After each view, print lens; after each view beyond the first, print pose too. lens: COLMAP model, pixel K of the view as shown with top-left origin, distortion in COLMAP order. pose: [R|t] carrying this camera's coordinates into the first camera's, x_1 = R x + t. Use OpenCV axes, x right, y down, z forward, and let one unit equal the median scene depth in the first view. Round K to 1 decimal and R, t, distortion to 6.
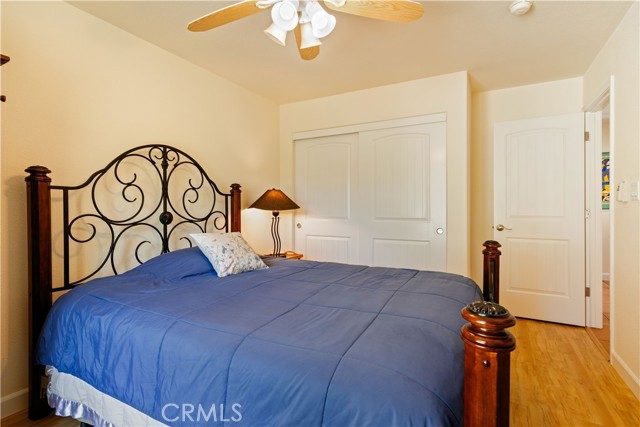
lens RADIAL K [[314.4, 0, 320.3], [0, 314.4, 209.2], [0, 0, 1]] dist [0.001531, -0.000015]
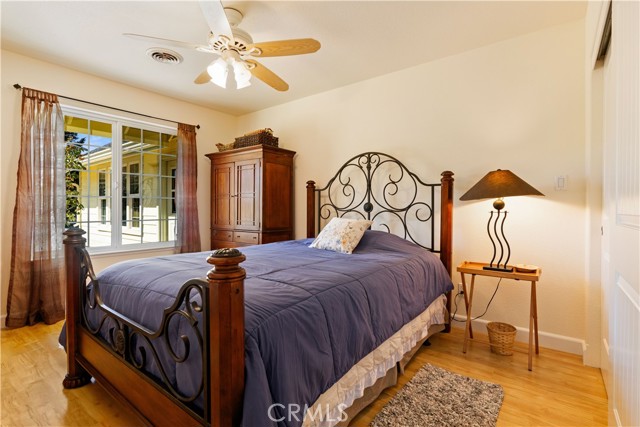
lens RADIAL K [[290.6, 0, 320.4], [0, 290.6, 211.6], [0, 0, 1]] dist [0.001042, 0.000005]
pose [[-0.146450, 0.009706, -0.989171, 0.744474], [-0.011509, 0.999867, 0.011515, 0.033941], [0.989151, 0.013071, -0.146318, 0.978169]]
